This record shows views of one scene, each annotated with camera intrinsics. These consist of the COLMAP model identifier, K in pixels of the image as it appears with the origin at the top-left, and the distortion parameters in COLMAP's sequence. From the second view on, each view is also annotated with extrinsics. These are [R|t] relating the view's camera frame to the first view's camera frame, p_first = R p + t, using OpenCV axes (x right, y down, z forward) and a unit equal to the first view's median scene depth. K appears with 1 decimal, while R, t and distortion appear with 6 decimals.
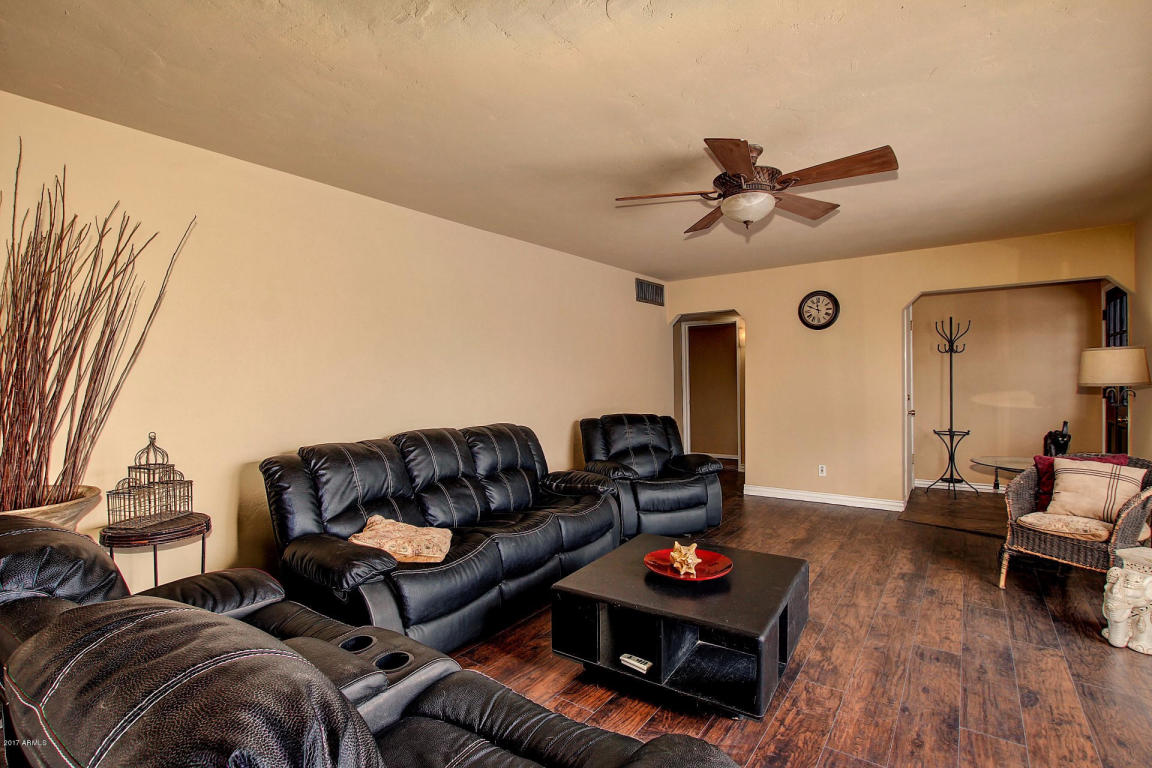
lens RADIAL K [[559.1, 0, 573.7], [0, 559.1, 388.1], [0, 0, 1]] dist [-0.002182, 0.000090]
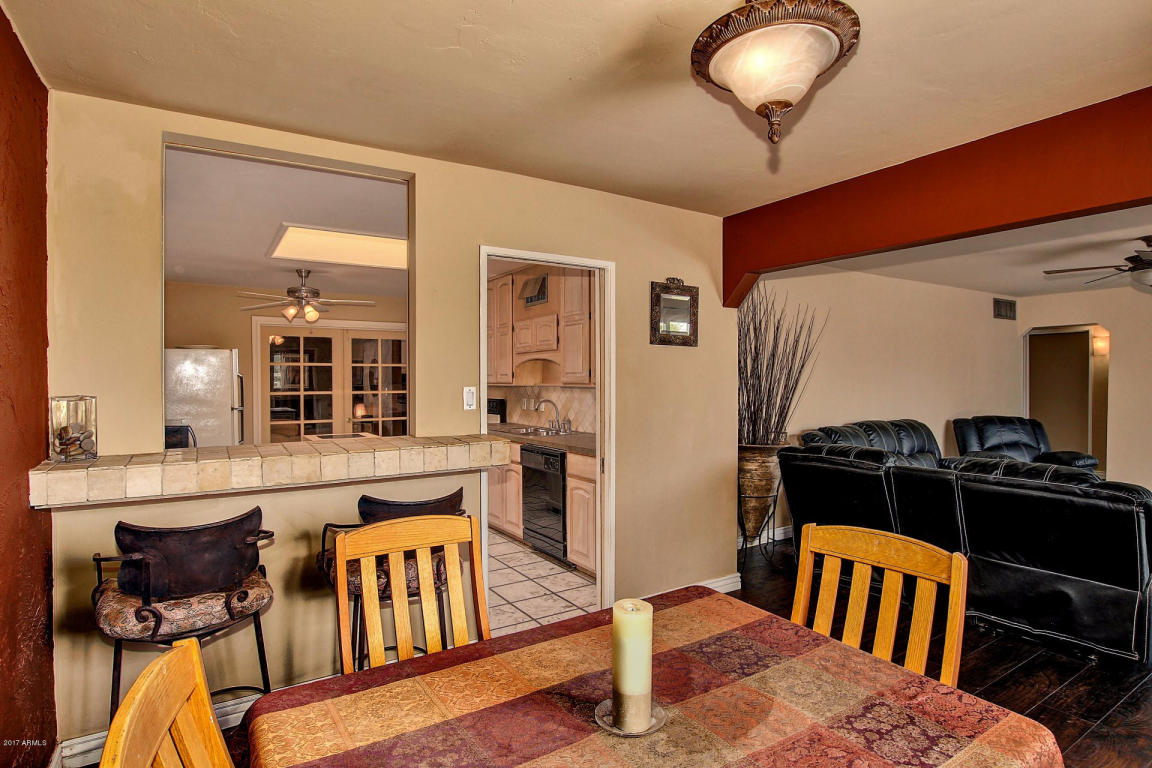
lens RADIAL K [[587.0, 0, 574.6], [0, 587.0, 386.2], [0, 0, 1]] dist [-0.019213, -0.000174]
pose [[0.924740, 0.016578, -0.380238, -0.283564], [-0.017286, 0.999849, 0.001553, -0.004273], [0.380206, 0.005137, 0.924888, -0.535704]]
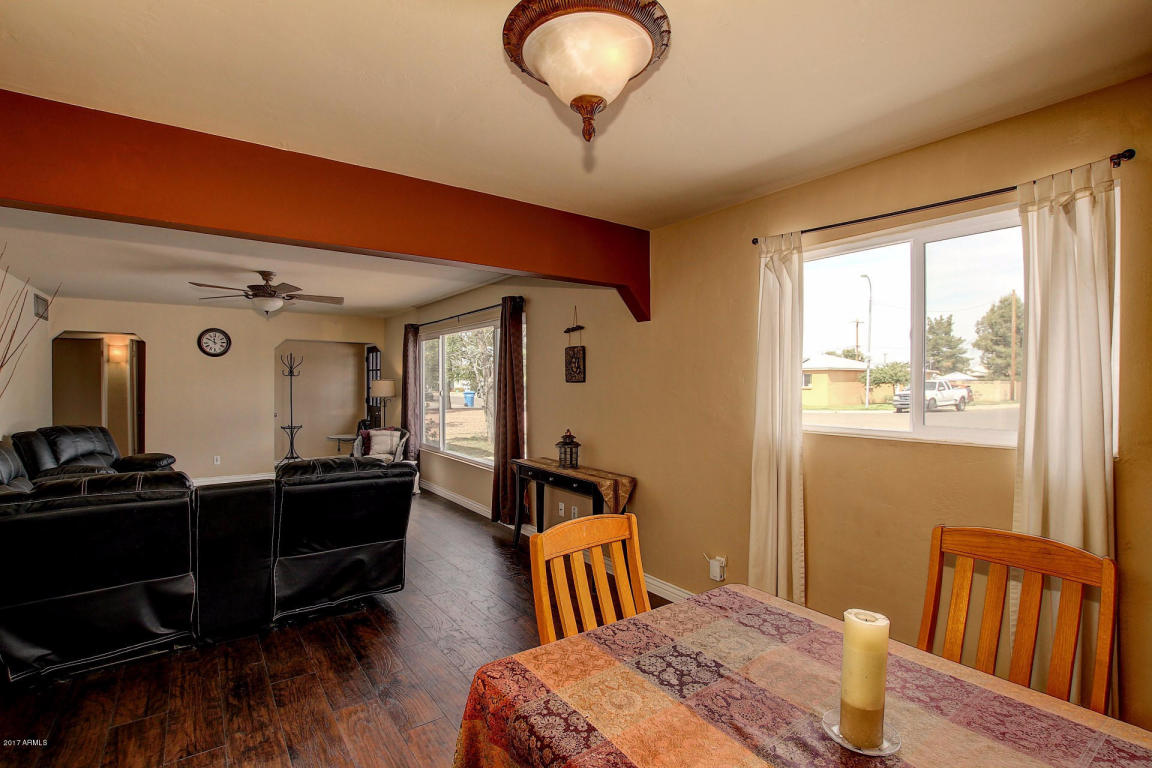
lens RADIAL K [[535.3, 0, 576.0], [0, 535.3, 384.0], [0, 0, 1]] dist [-0.034284, -0.000390]
pose [[0.333257, 0.013813, 0.942735, -0.553595], [0.011114, 0.999766, -0.018577, -0.005246], [-0.942771, 0.016668, 0.333025, -0.299757]]
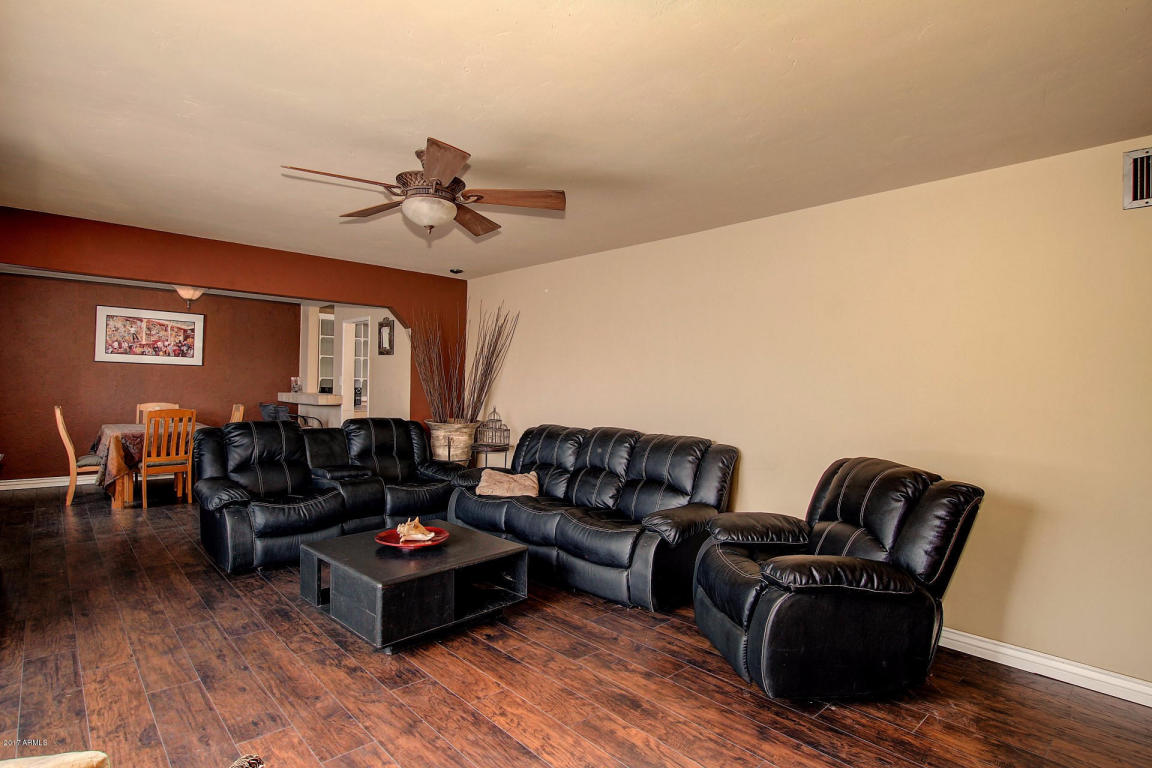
lens RADIAL K [[587.0, 0, 574.6], [0, 587.0, 386.2], [0, 0, 1]] dist [-0.019213, -0.000174]
pose [[-0.211641, 0.008976, -0.977306, 0.662240], [-0.038625, 0.999100, 0.017541, -0.022439], [0.976584, 0.041461, -0.211103, 0.775384]]
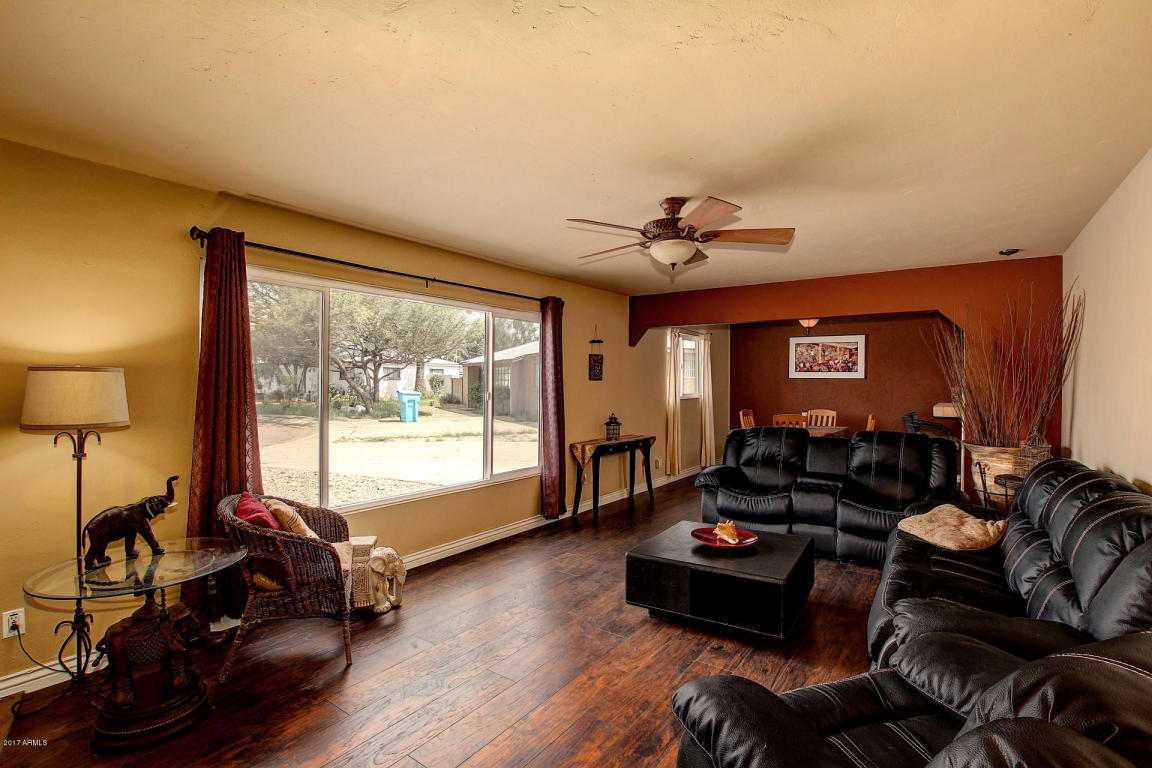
lens RADIAL K [[542.6, 0, 584.7], [0, 542.6, 386.1], [0, 0, 1]] dist [-0.021294, 0.000444]
pose [[-0.999910, 0.009498, 0.009433, 0.227800], [0.009760, 0.999560, 0.028027, -0.042595], [-0.009163, 0.028116, -0.999563, 1.130805]]
